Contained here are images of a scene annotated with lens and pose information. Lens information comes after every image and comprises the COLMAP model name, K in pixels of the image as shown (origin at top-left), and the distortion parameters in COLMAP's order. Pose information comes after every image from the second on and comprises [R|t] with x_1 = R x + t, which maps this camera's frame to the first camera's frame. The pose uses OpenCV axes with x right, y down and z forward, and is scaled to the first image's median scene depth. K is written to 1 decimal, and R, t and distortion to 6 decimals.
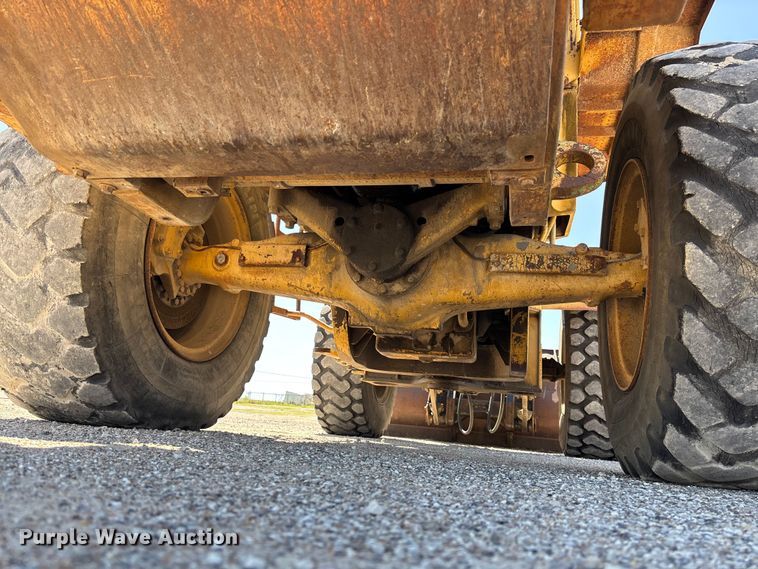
lens RADIAL K [[587.3, 0, 387.0], [0, 587.3, 284.3], [0, 0, 1]] dist [0.058673, -0.081757]
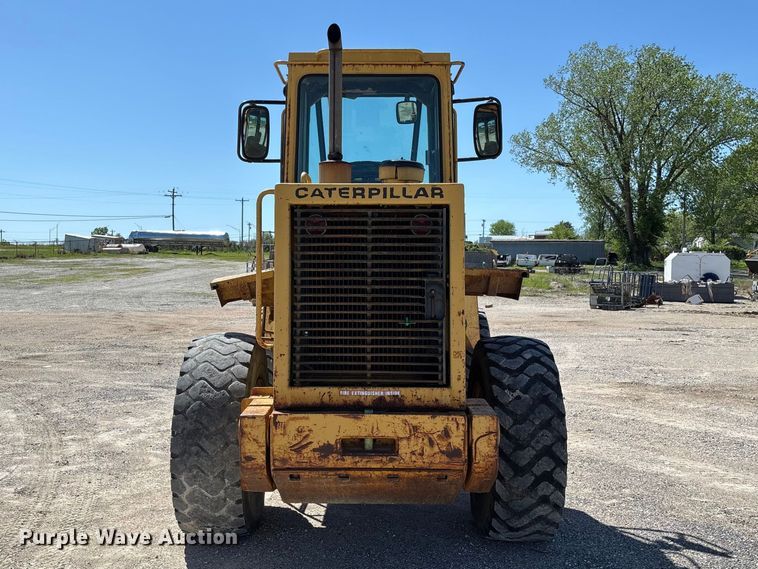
lens RADIAL K [[787.0, 0, 379.0], [0, 787.0, 284.5], [0, 0, 1]] dist [0.050899, -0.017967]
pose [[0.971997, -0.077659, 0.221792, -0.612593], [0.011727, 0.958670, 0.284280, -1.573512], [-0.234702, -0.273718, 0.932734, -1.631004]]
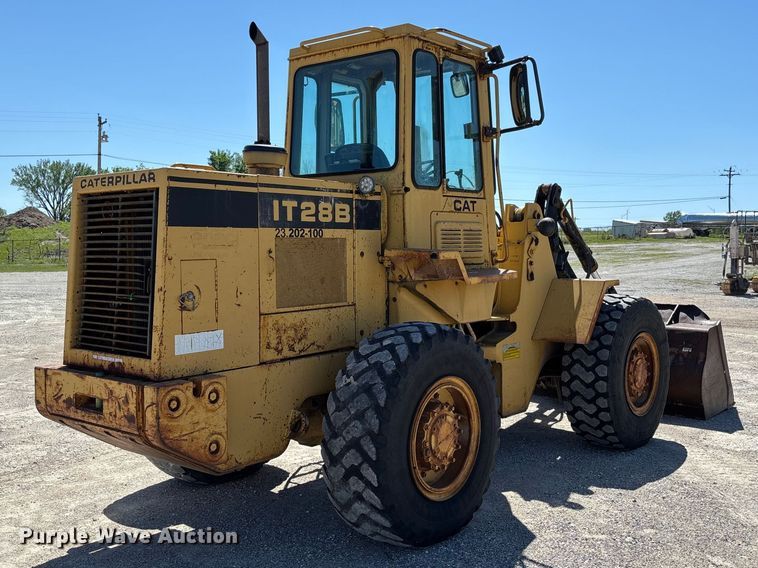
lens RADIAL K [[807.1, 0, 407.3], [0, 807.1, 274.3], [0, 0, 1]] dist [0.061599, -0.035987]
pose [[0.902709, -0.058146, -0.426305, 1.951243], [0.168886, 0.959189, 0.226792, -1.318235], [0.395720, -0.276724, 0.875688, -1.446388]]
